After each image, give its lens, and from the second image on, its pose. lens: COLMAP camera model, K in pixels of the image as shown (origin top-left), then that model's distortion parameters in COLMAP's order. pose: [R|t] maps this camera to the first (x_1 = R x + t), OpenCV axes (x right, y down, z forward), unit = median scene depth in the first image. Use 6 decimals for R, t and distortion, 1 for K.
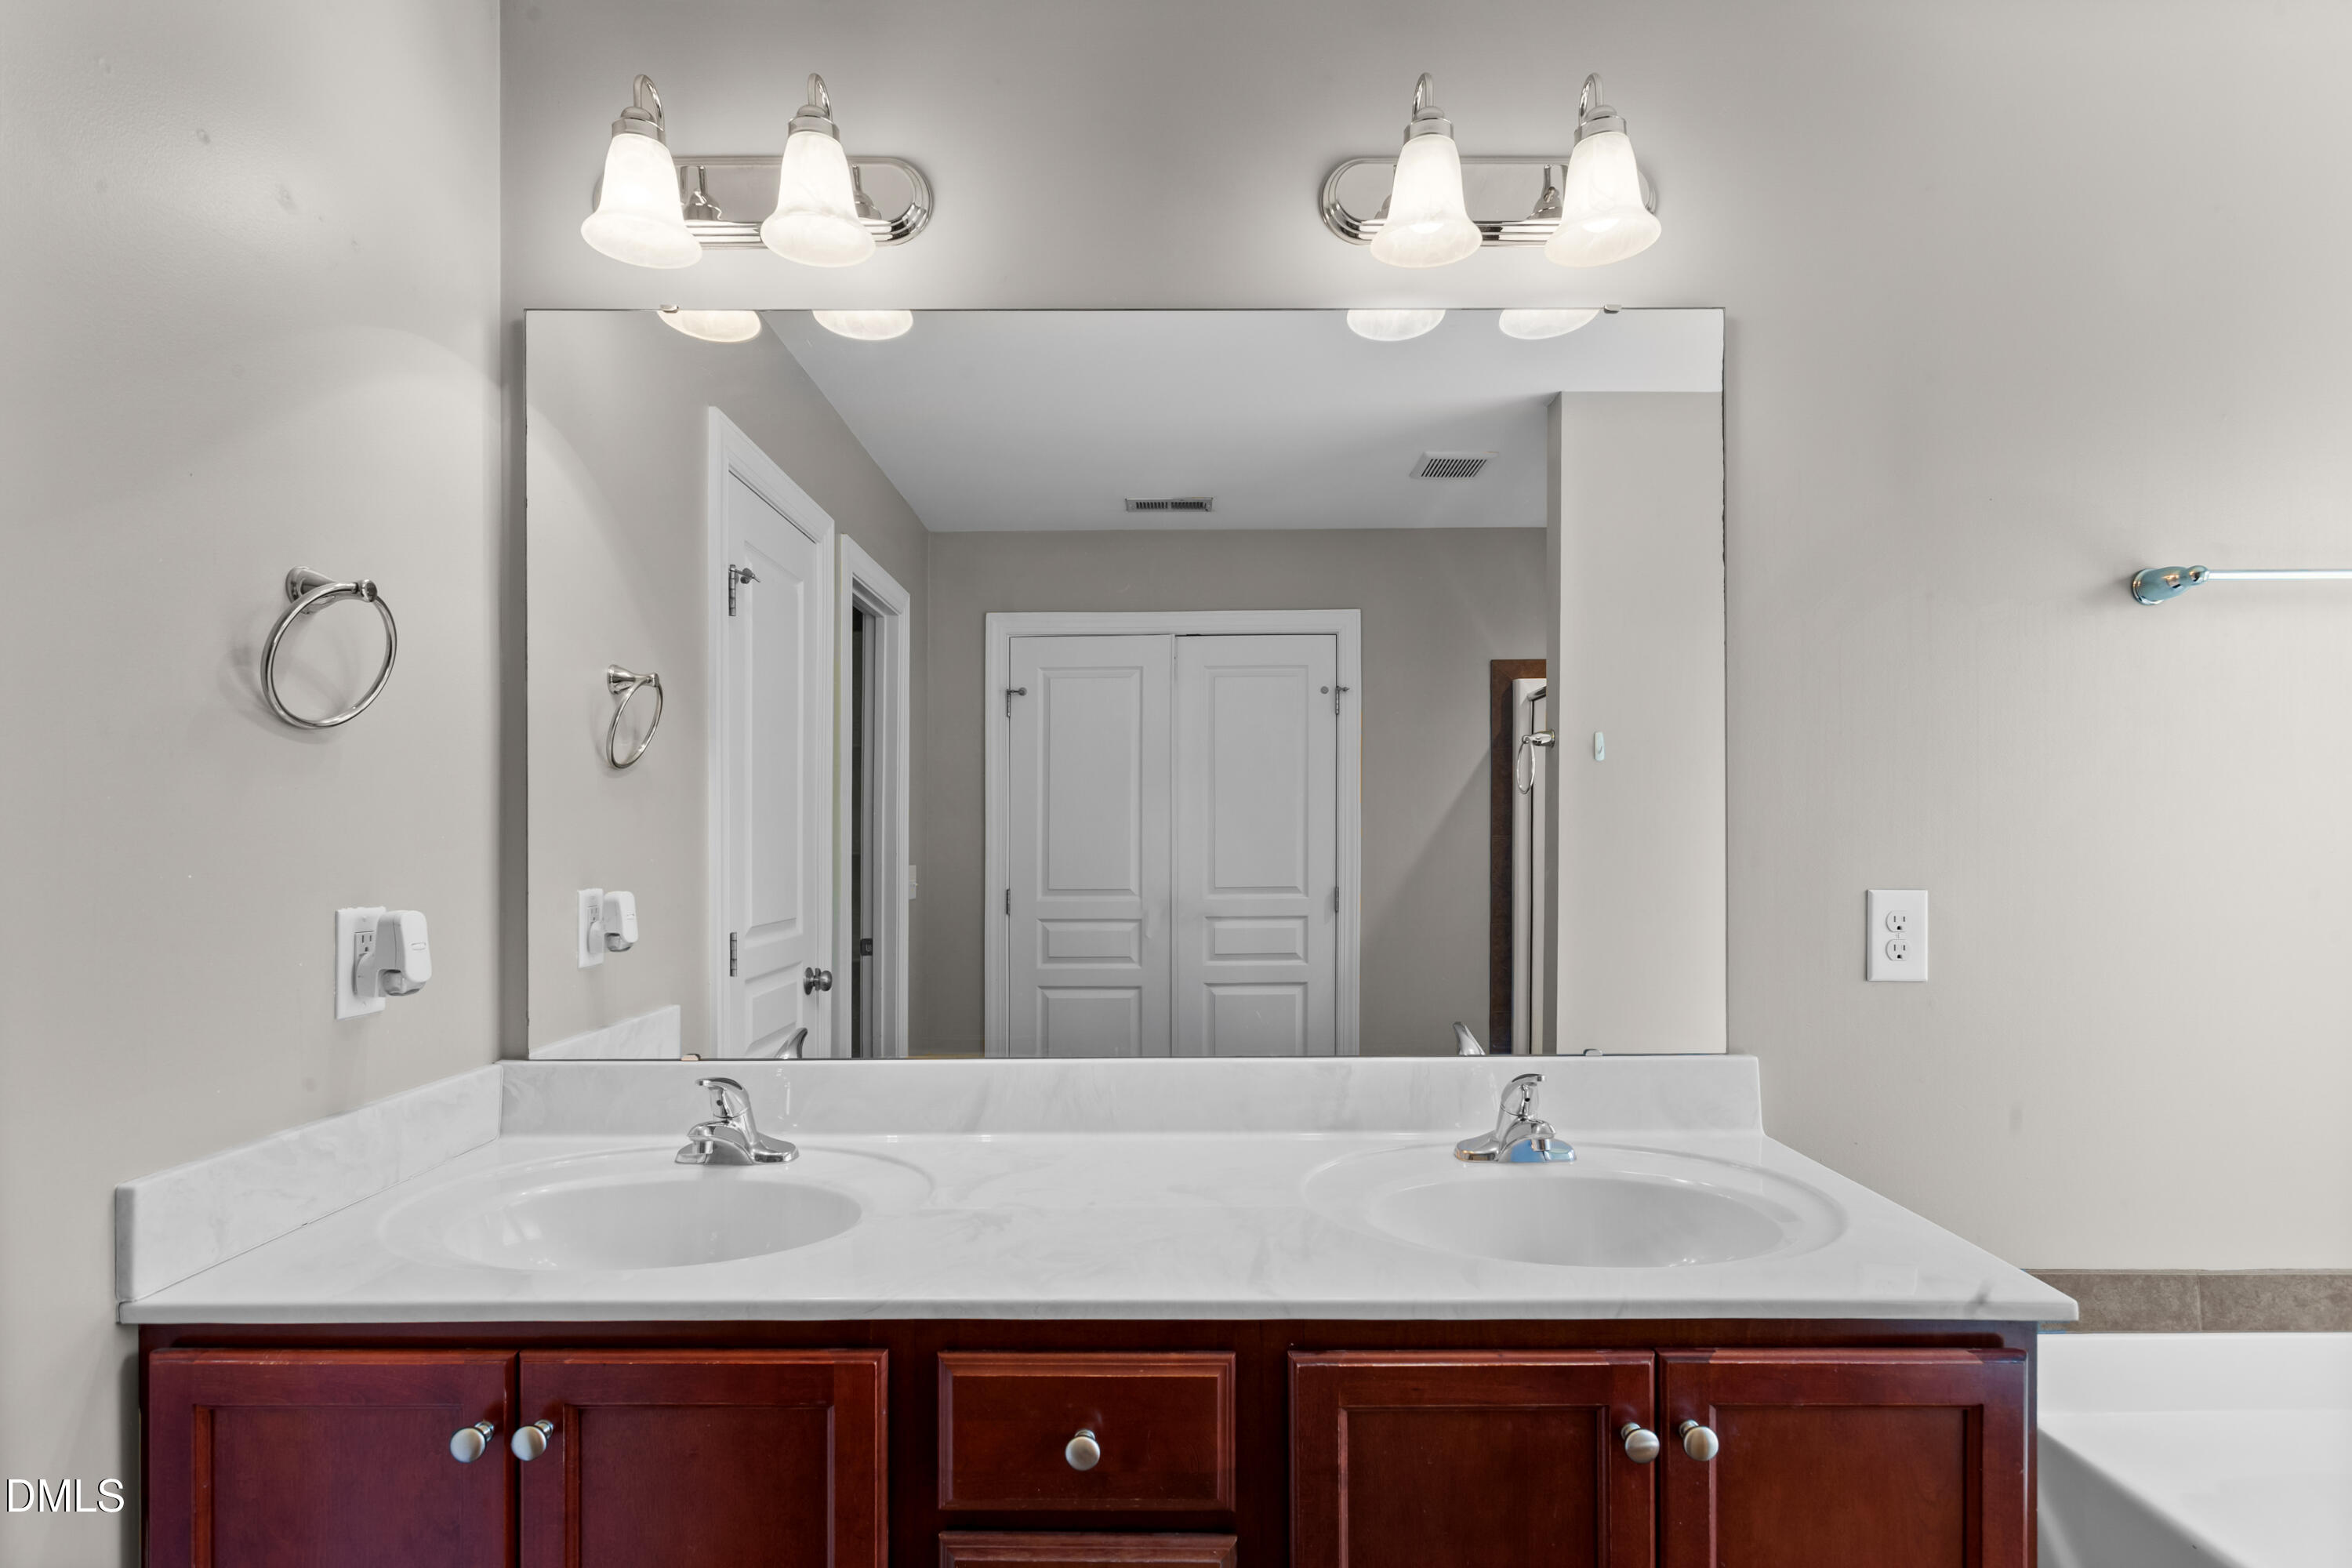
lens RADIAL K [[1149.8, 0, 1184.3], [0, 1149.8, 835.0], [0, 0, 1]] dist [-0.001404, 0.001728]
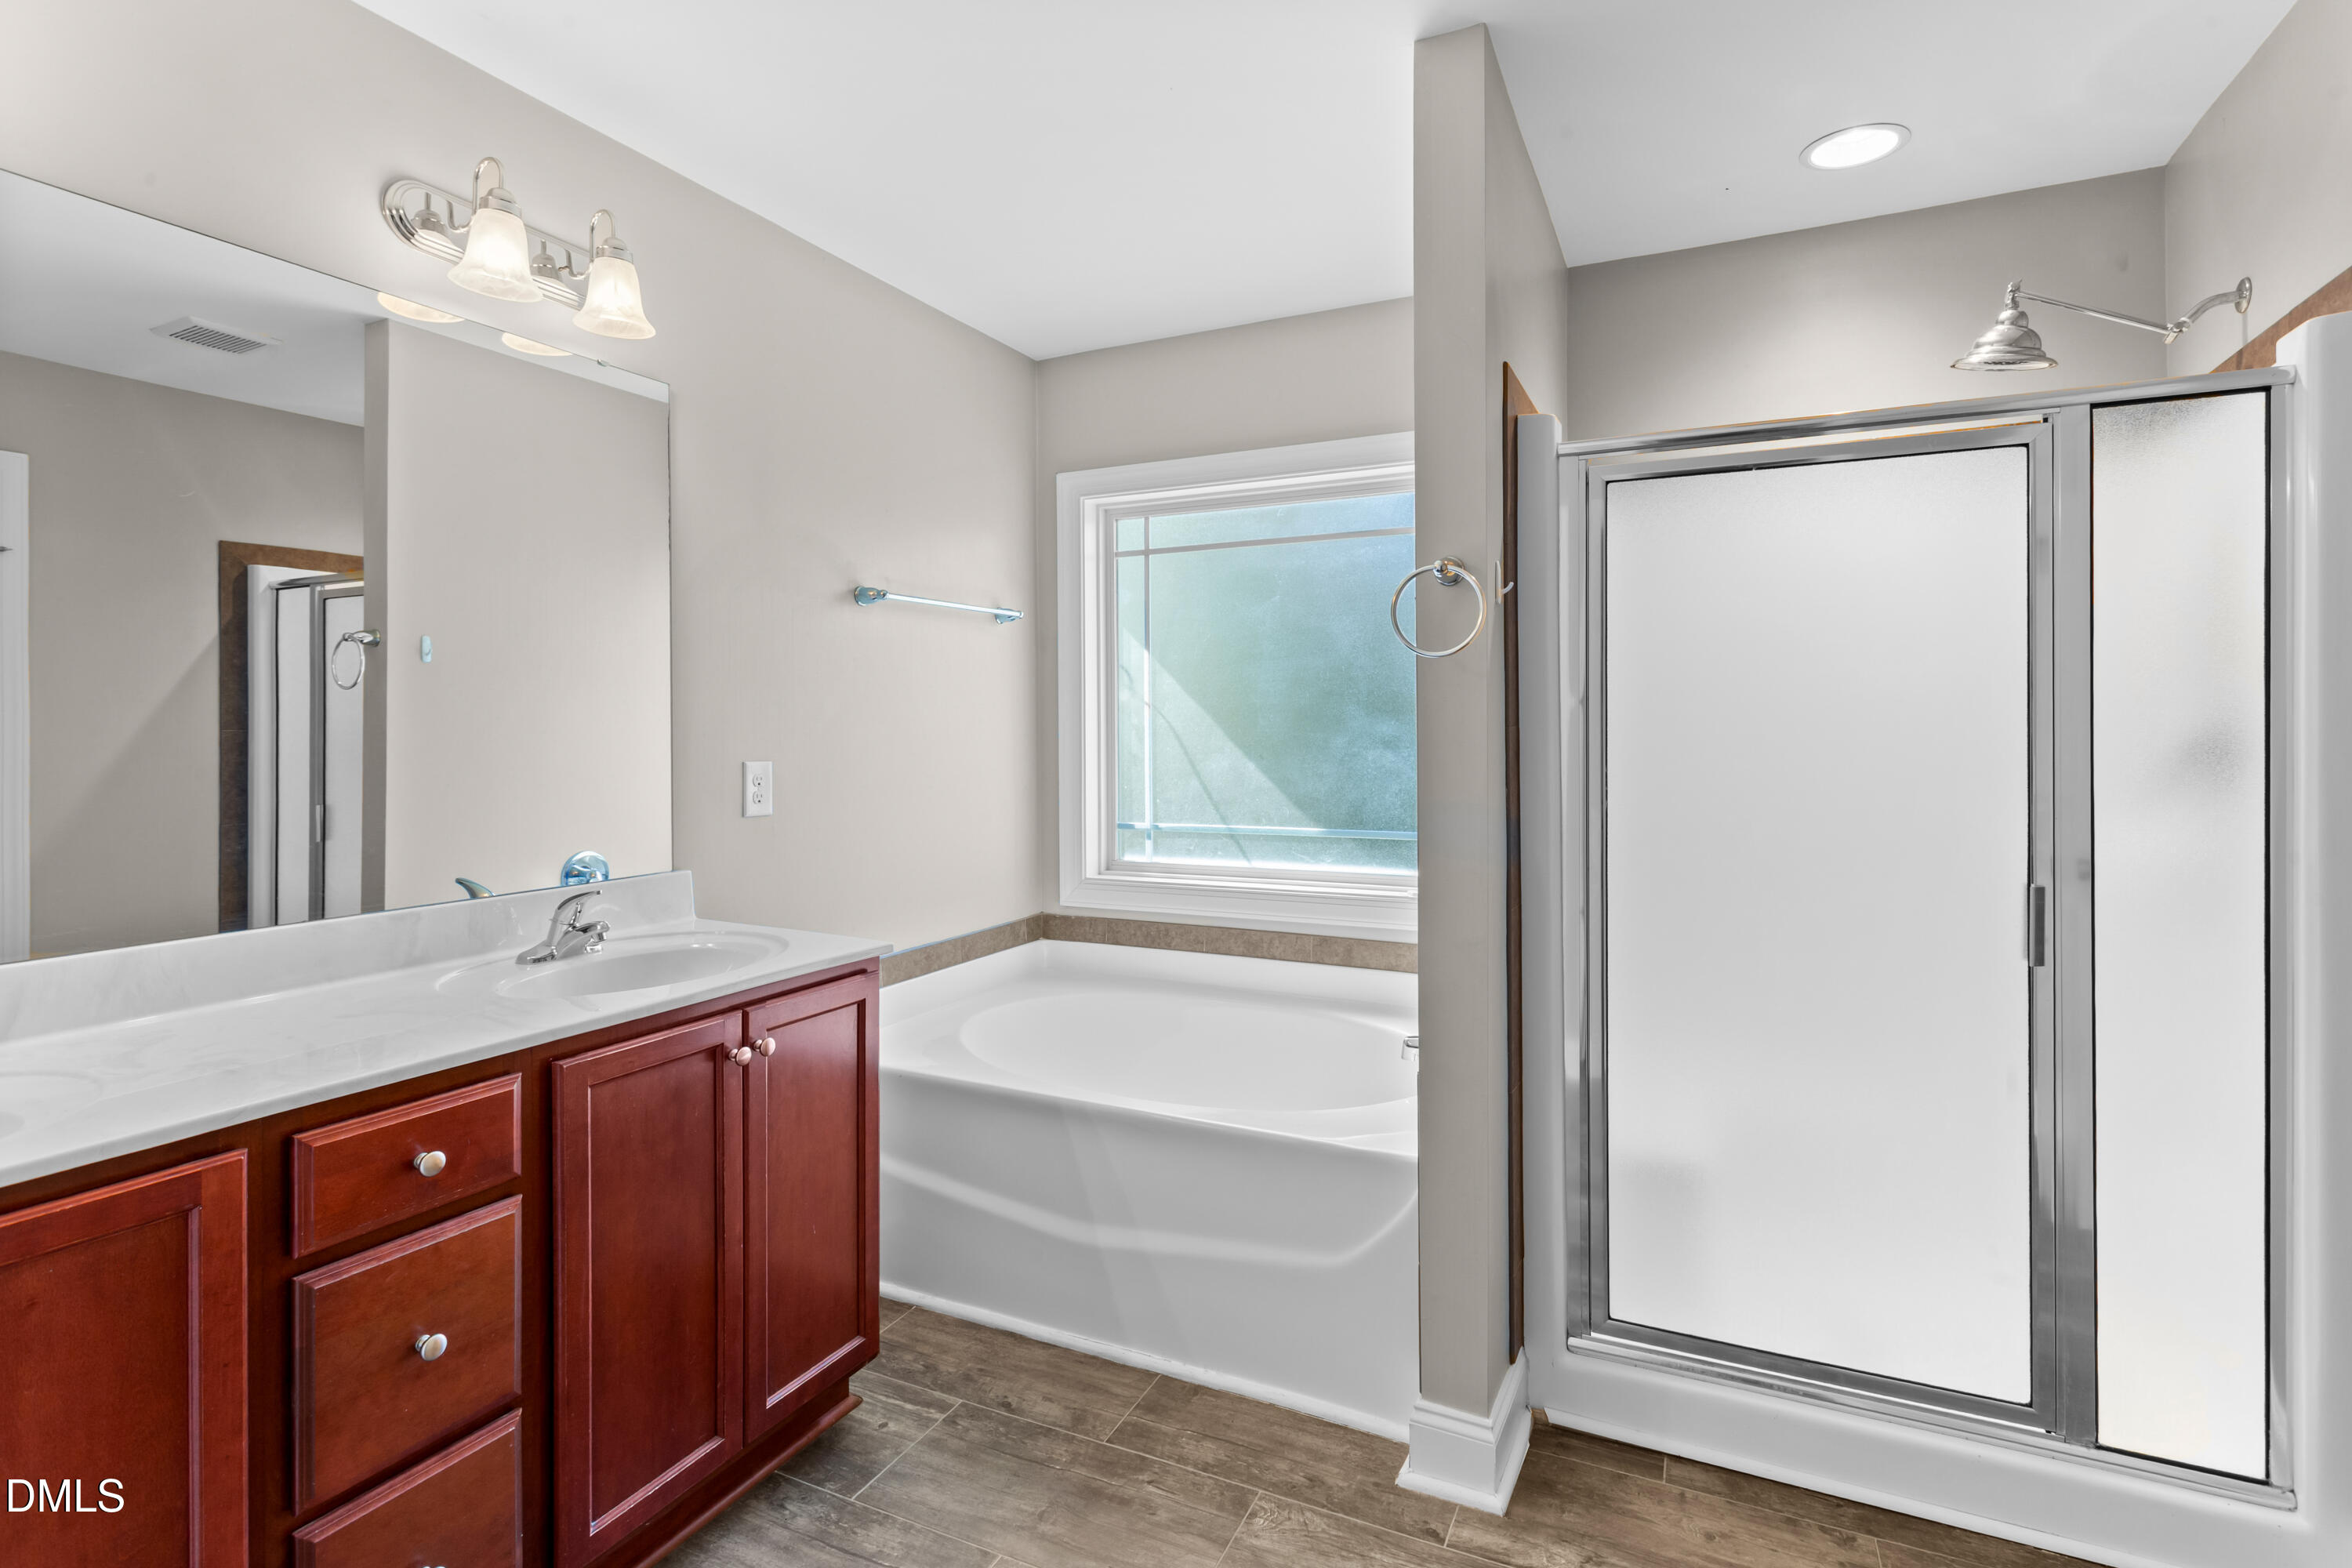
lens RADIAL K [[1149.8, 0, 1171.2], [0, 1149.8, 734.0], [0, 0, 1]] dist [-0.001404, 0.001728]
pose [[0.443923, 0.000125, 0.896065, -0.609876], [-0.001939, 0.999998, 0.000821, 0.005140], [-0.896063, -0.002102, 0.443922, -0.279675]]
